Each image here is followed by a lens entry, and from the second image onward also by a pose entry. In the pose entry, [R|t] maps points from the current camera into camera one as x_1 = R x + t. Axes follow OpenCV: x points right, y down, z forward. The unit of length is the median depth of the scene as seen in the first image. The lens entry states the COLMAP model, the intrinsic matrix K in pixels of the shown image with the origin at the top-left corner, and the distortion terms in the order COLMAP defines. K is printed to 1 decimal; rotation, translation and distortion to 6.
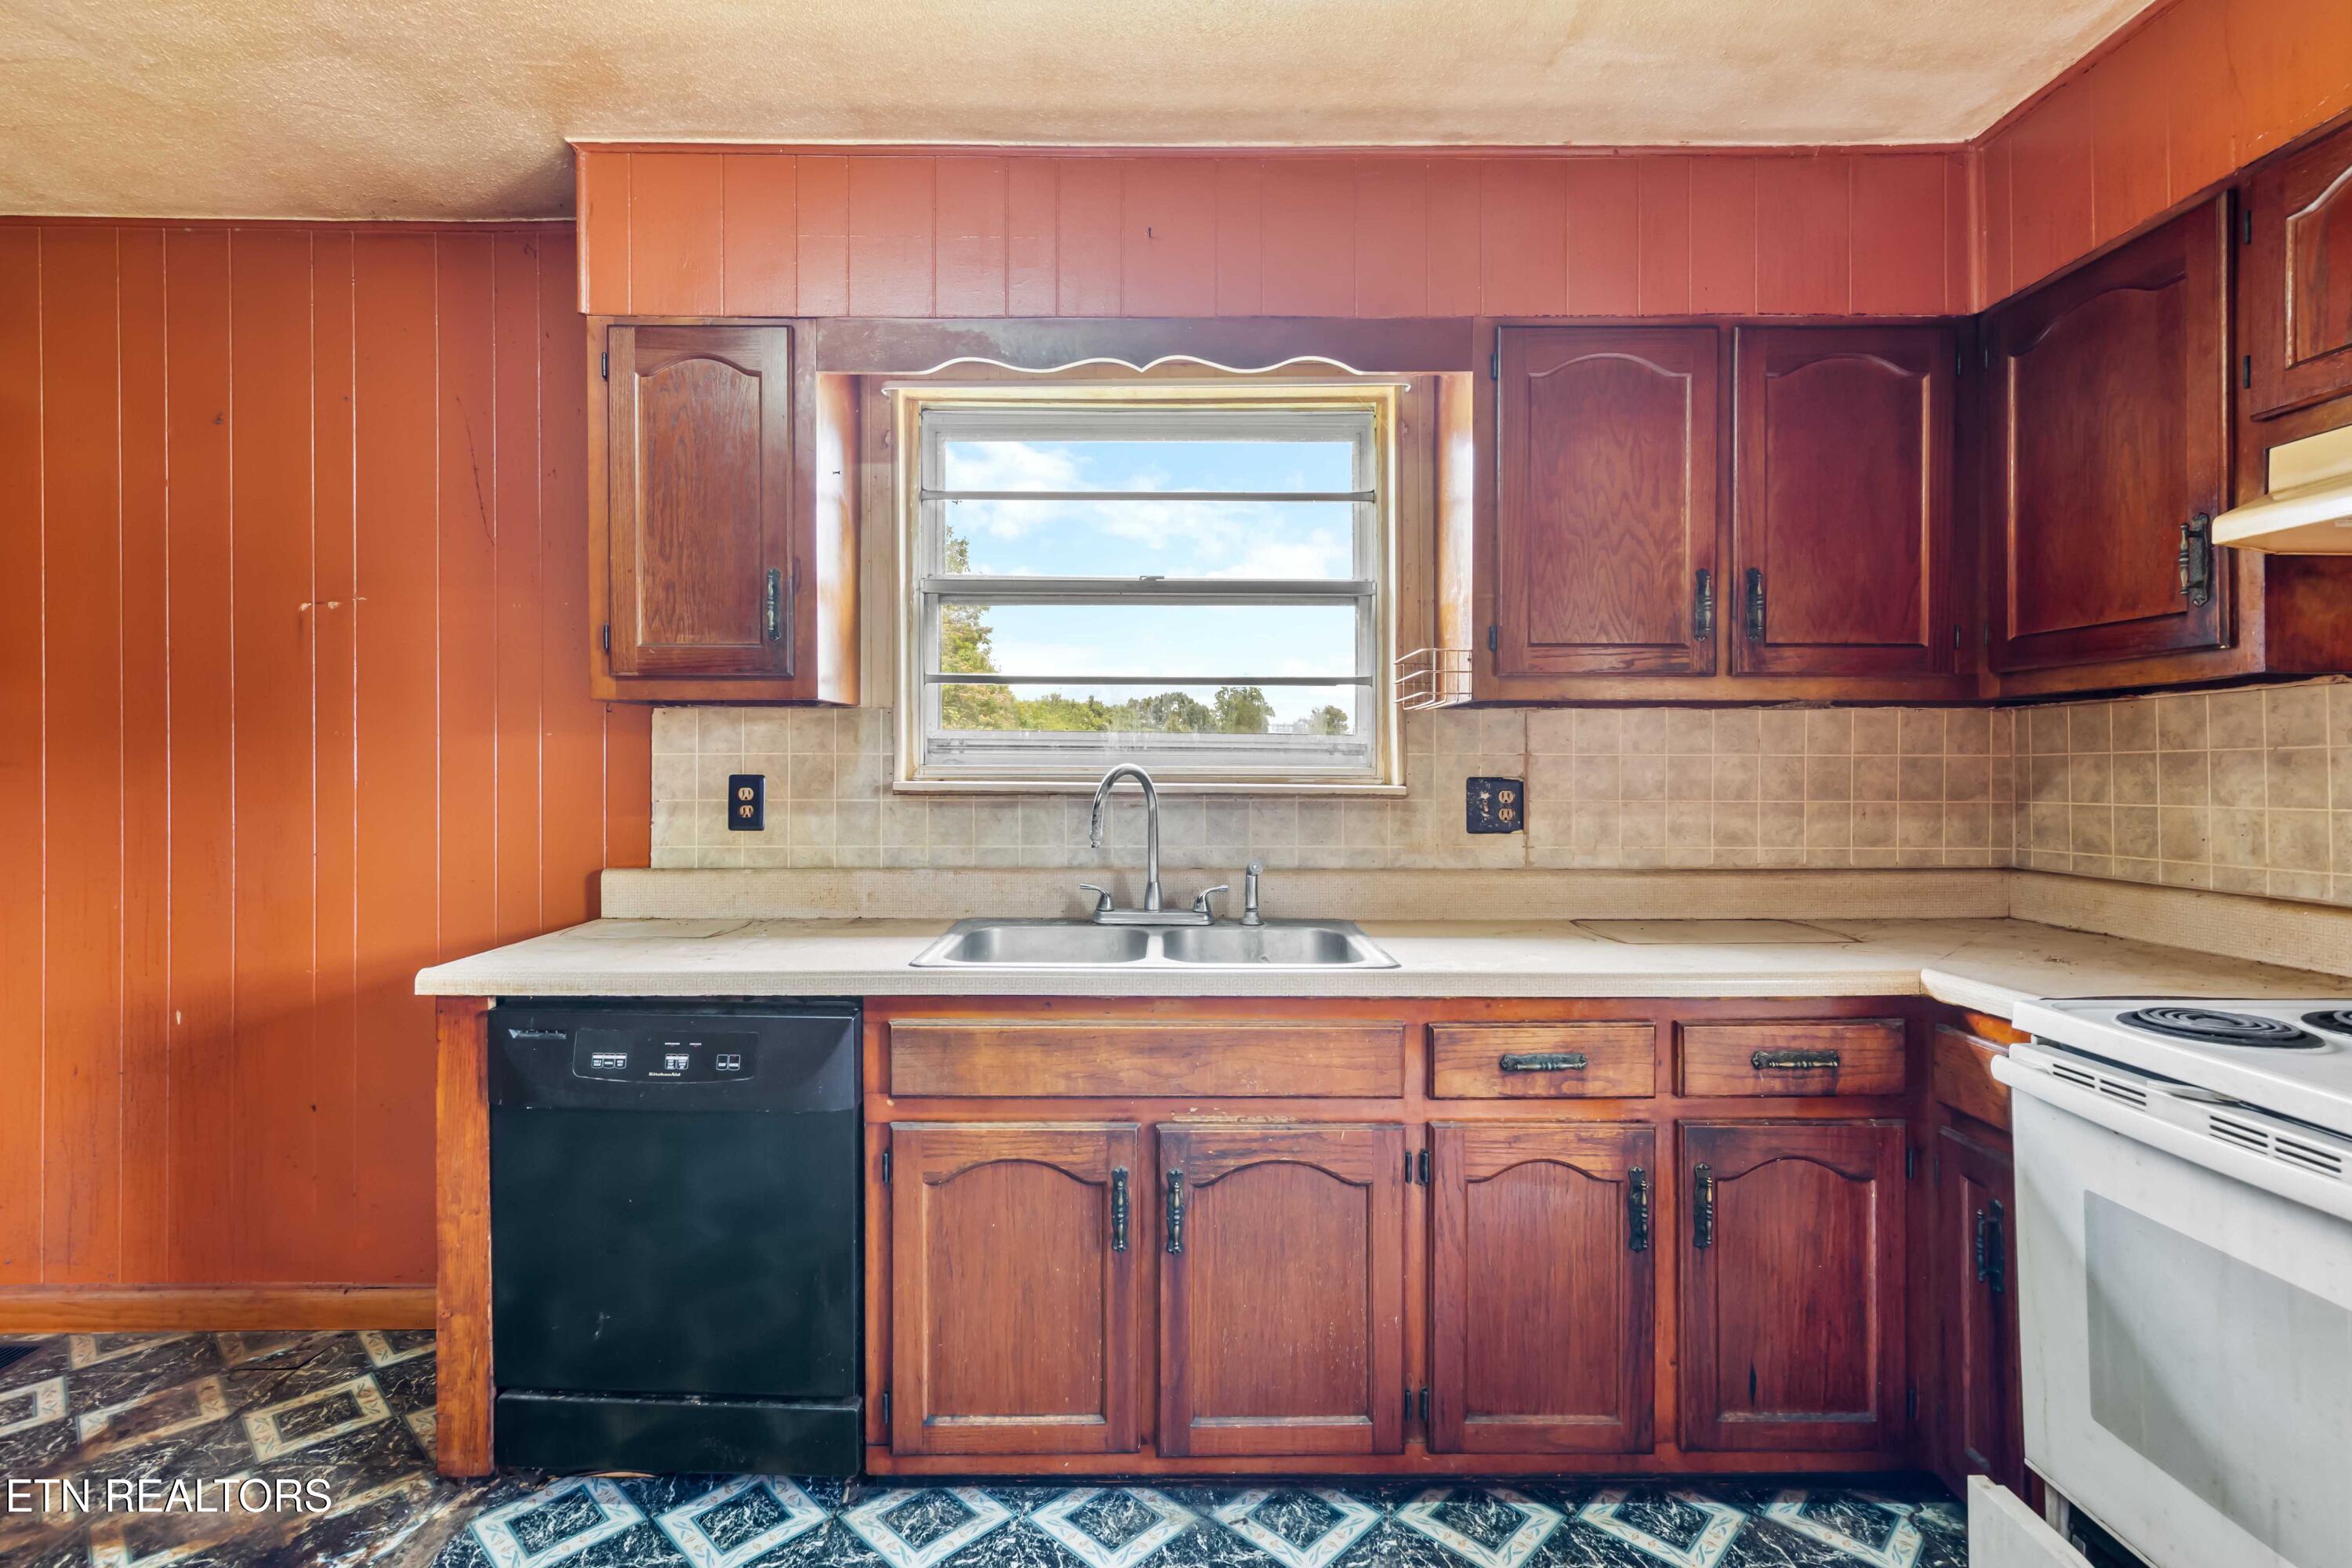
lens RADIAL K [[1114.1, 0, 1166.5], [0, 1114.1, 763.6], [0, 0, 1]] dist [0.008571, -0.000691]
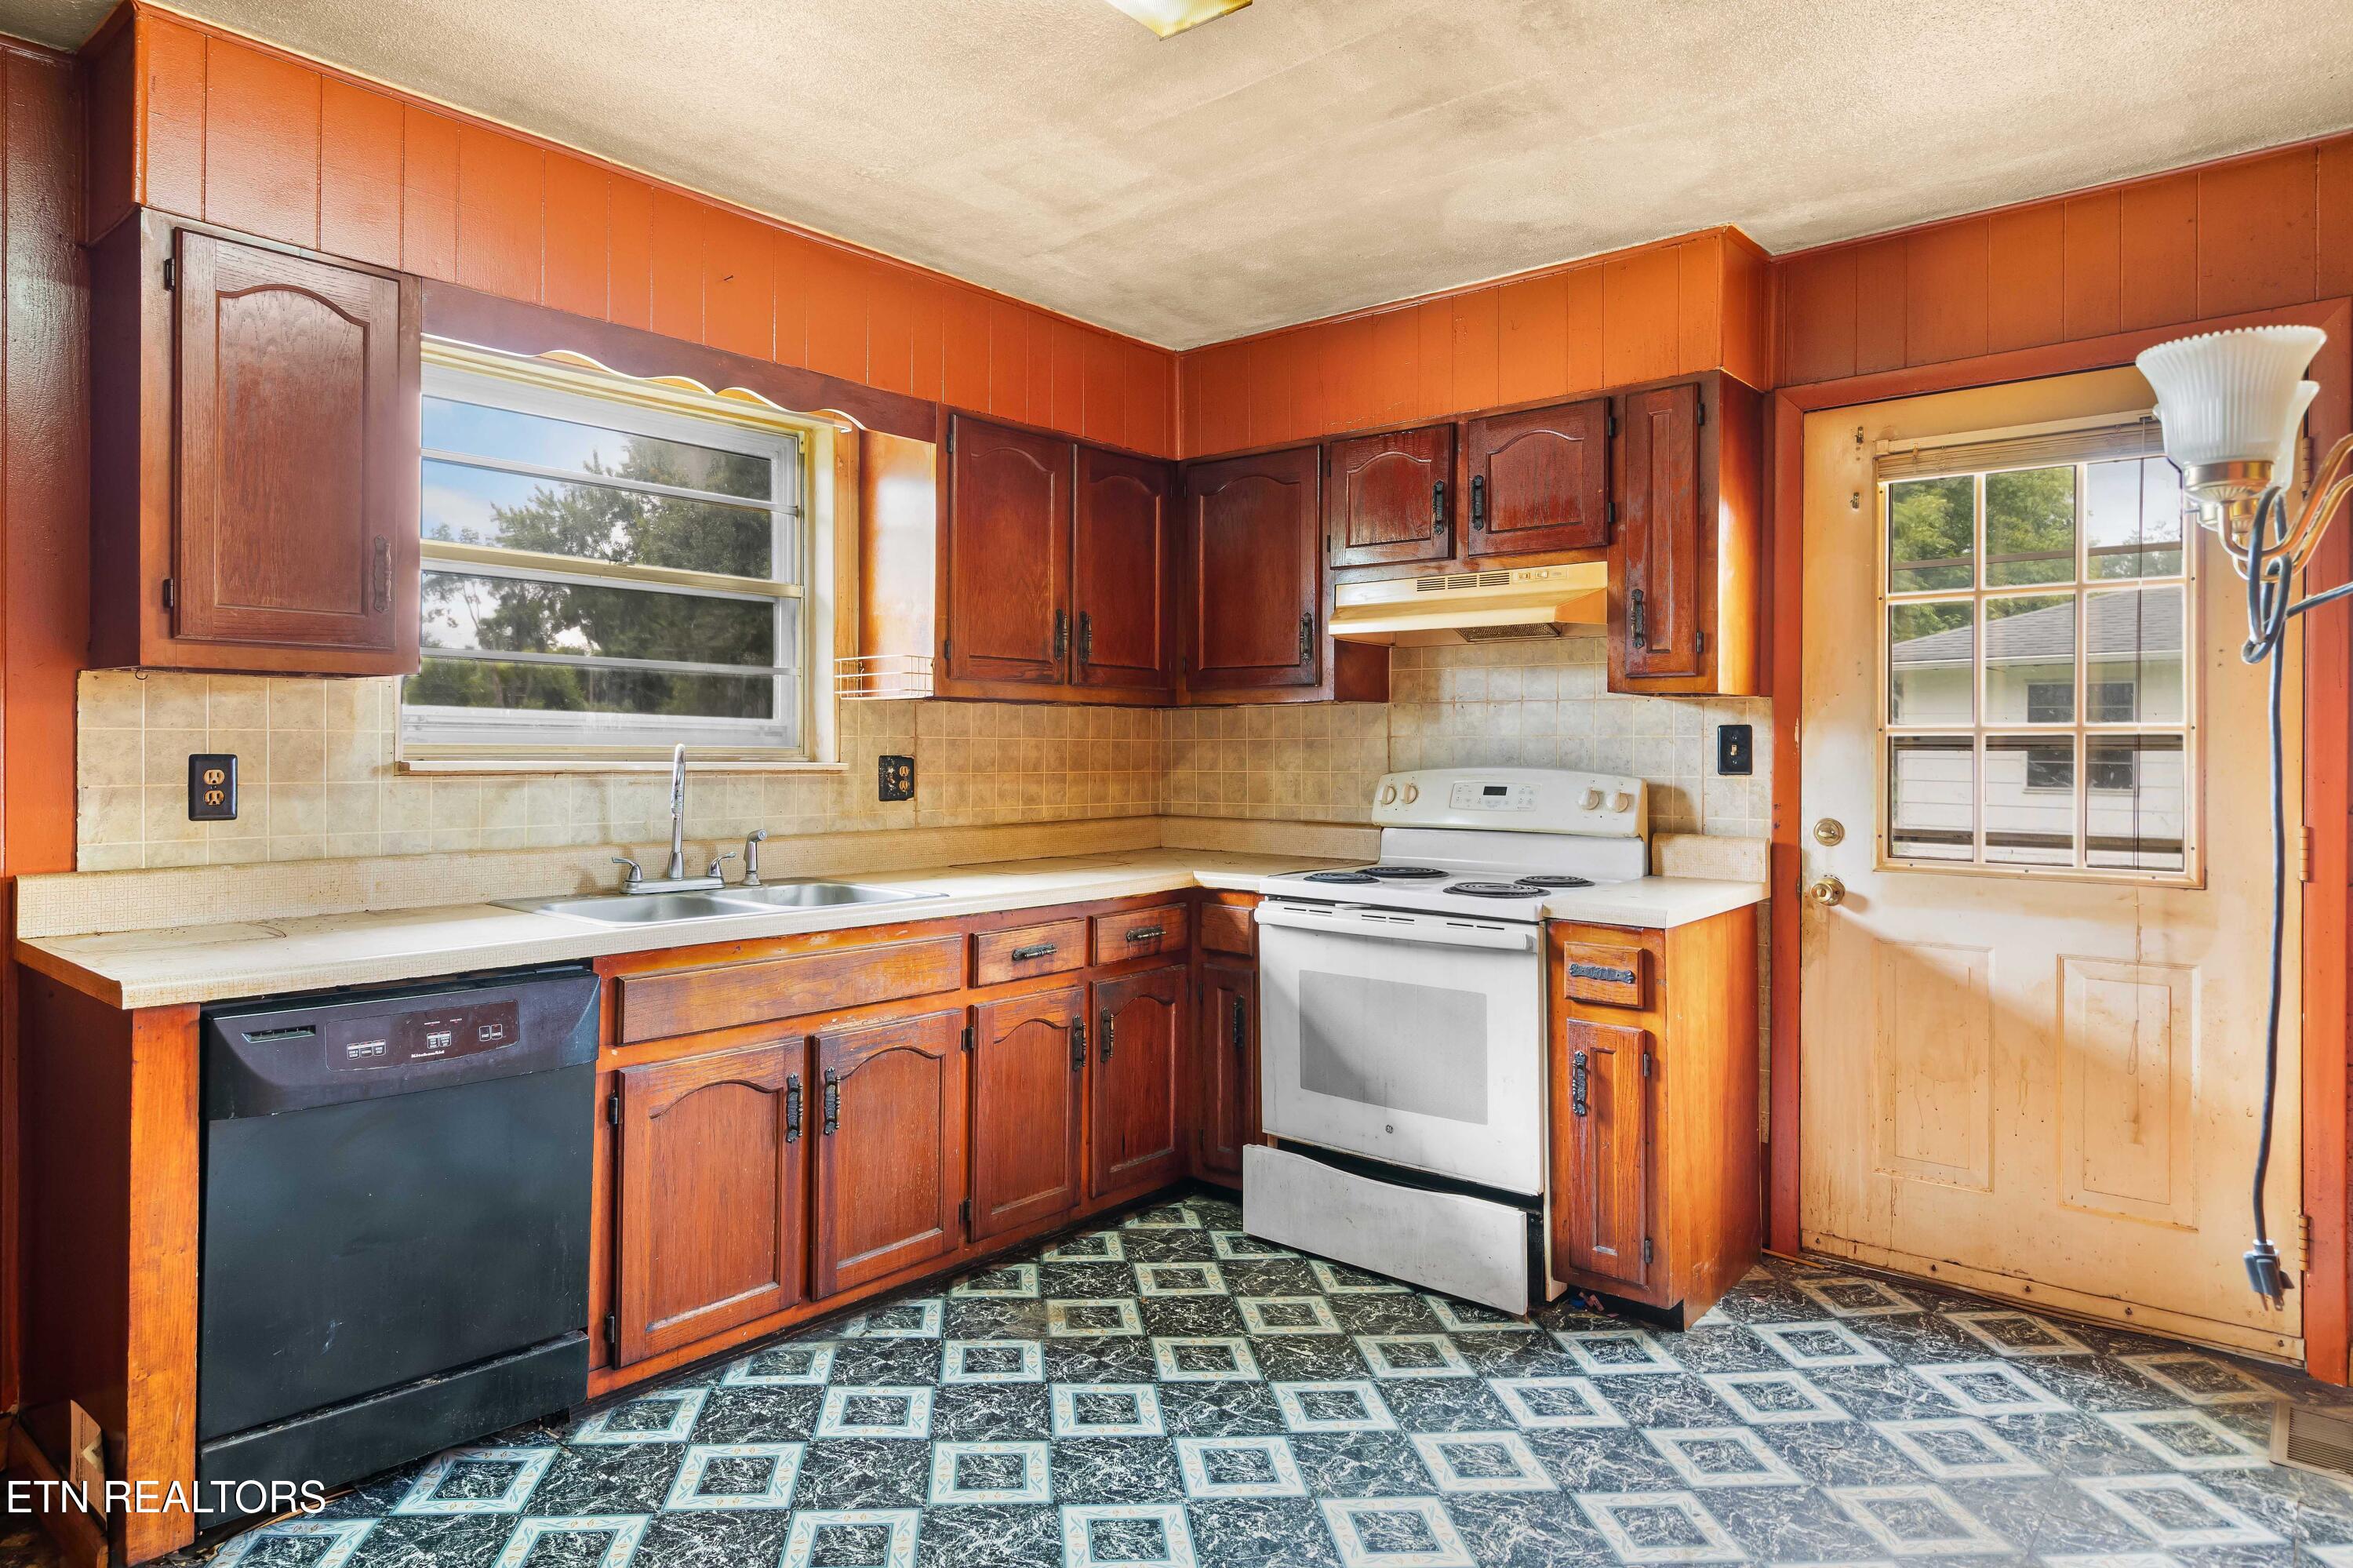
lens RADIAL K [[1393.6, 0, 1092.1], [0, 1393.6, 738.5], [0, 0, 1]] dist [0.006080, -0.000594]
pose [[0.673267, 0.006933, 0.739367, -0.810434], [-0.006262, 0.999974, -0.003674, -0.002643], [-0.739373, -0.002156, 0.673292, -0.233365]]
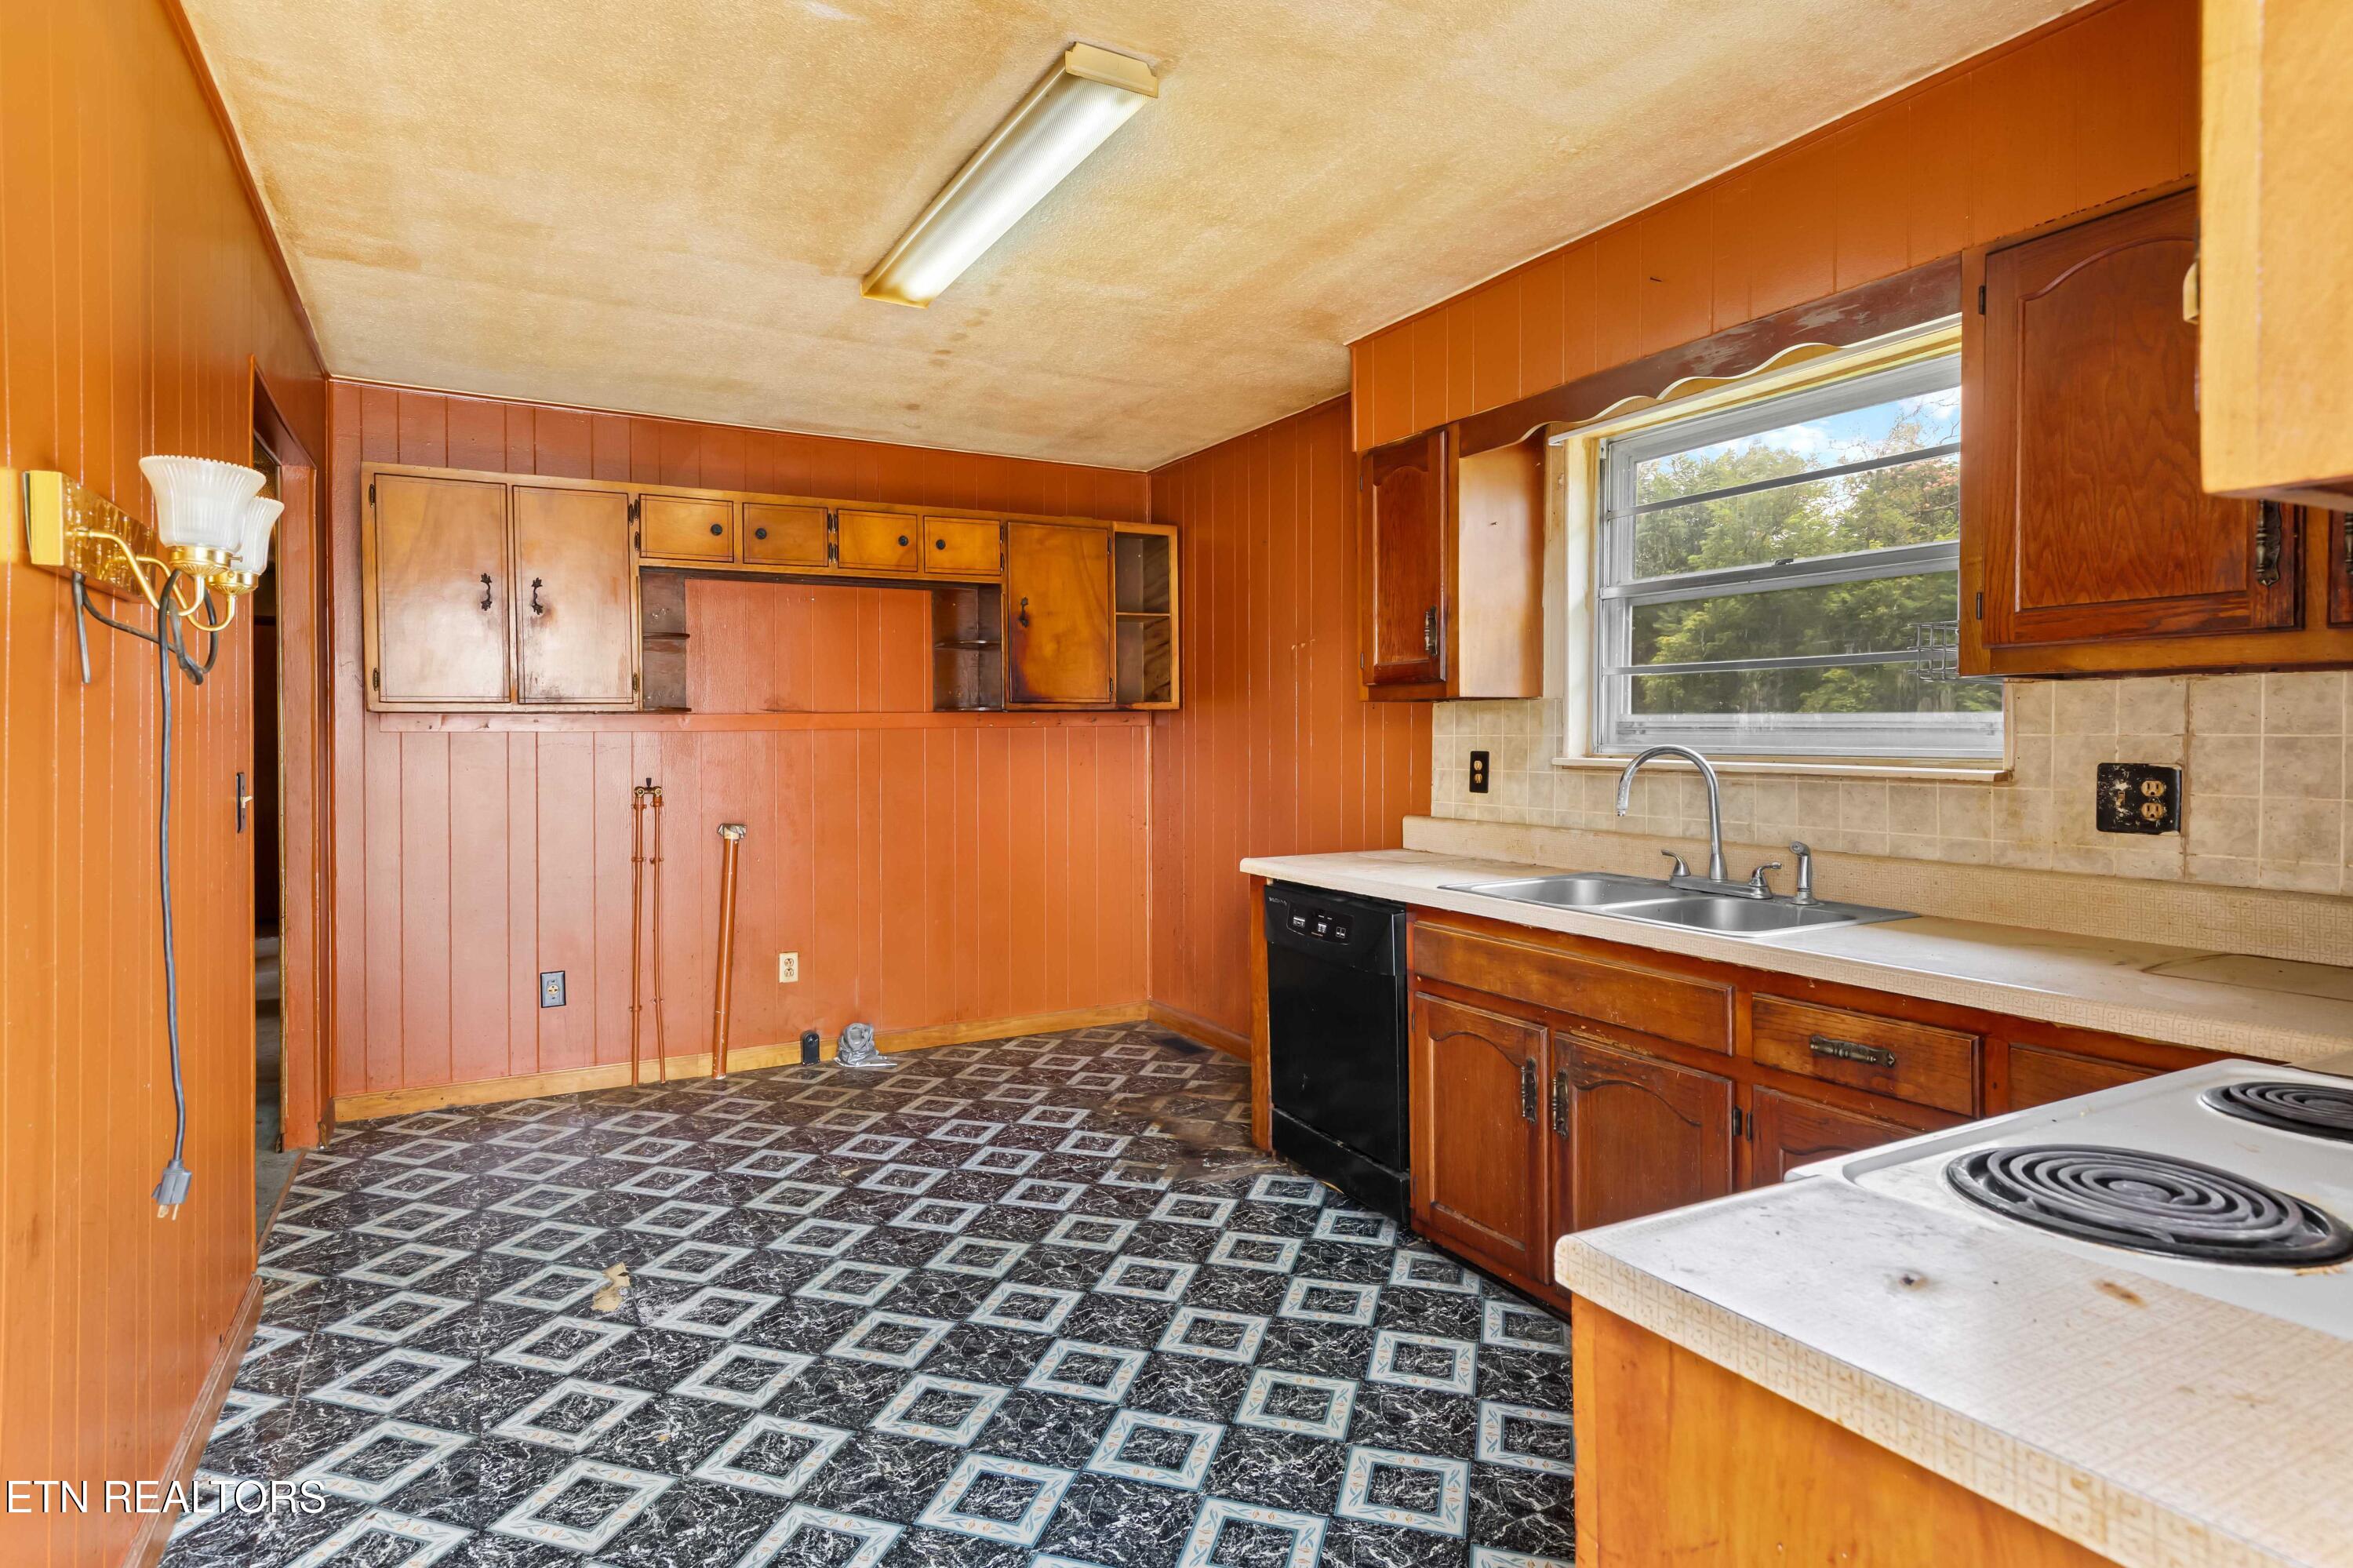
lens RADIAL K [[1236.0, 0, 1164.0], [0, 1236.0, 750.9], [0, 0, 1]] dist [0.001995, 0.000378]
pose [[0.473022, 0.009763, -0.880997, 0.858869], [-0.000579, 0.999942, 0.010770, -0.007086], [0.881051, -0.004585, 0.473000, -0.041785]]
